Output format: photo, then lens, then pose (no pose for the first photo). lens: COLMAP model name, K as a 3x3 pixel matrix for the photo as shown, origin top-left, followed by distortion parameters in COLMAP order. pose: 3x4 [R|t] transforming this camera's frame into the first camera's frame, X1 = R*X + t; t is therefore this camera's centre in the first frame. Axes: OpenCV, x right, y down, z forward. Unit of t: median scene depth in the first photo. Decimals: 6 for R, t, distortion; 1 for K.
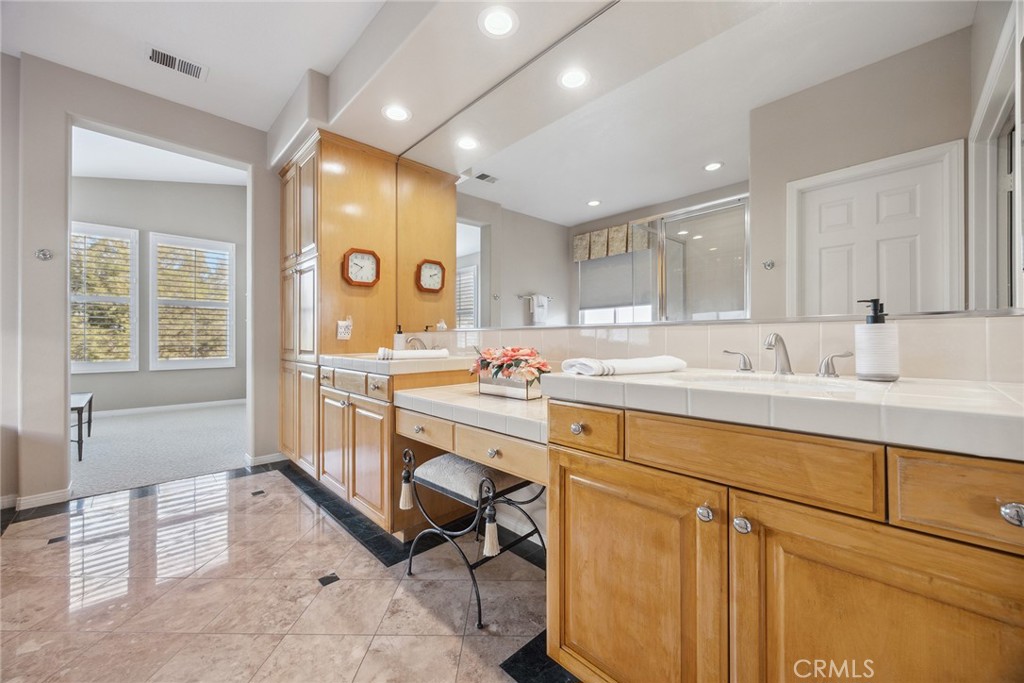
lens RADIAL K [[394.7, 0, 511.5], [0, 394.7, 338.9], [0, 0, 1]] dist [0.002138, 0.000343]
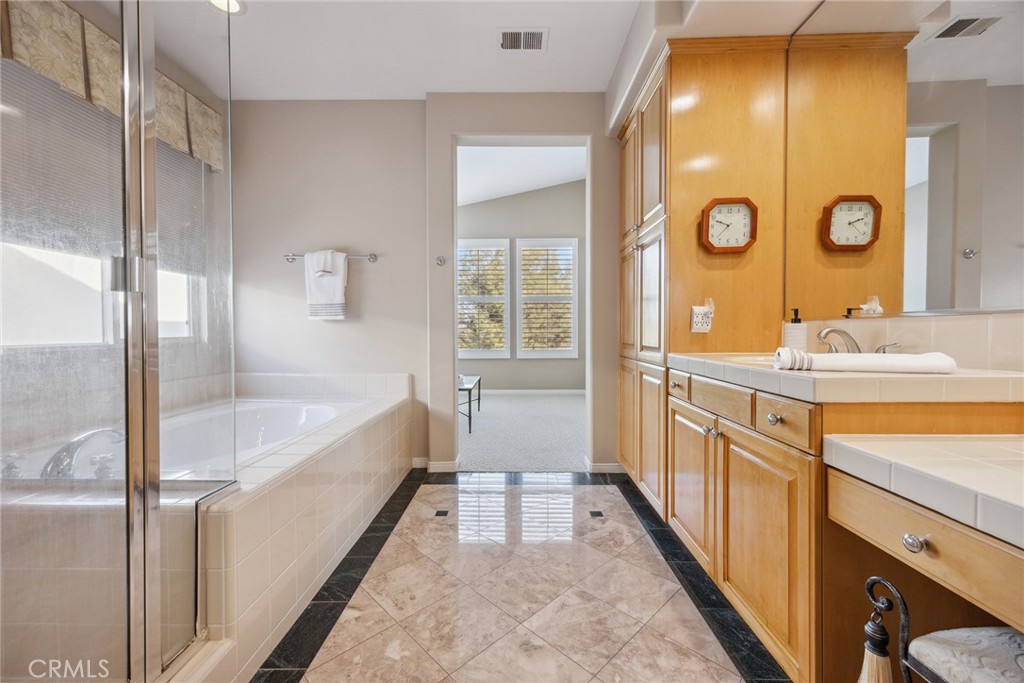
lens RADIAL K [[394.7, 0, 511.4], [0, 394.7, 336.7], [0, 0, 1]] dist [0.002138, 0.000343]
pose [[0.706955, 0.007734, -0.707216, -0.159527], [0.004064, 0.999879, 0.014997, -0.002753], [0.707247, -0.013477, 0.706838, 0.254192]]
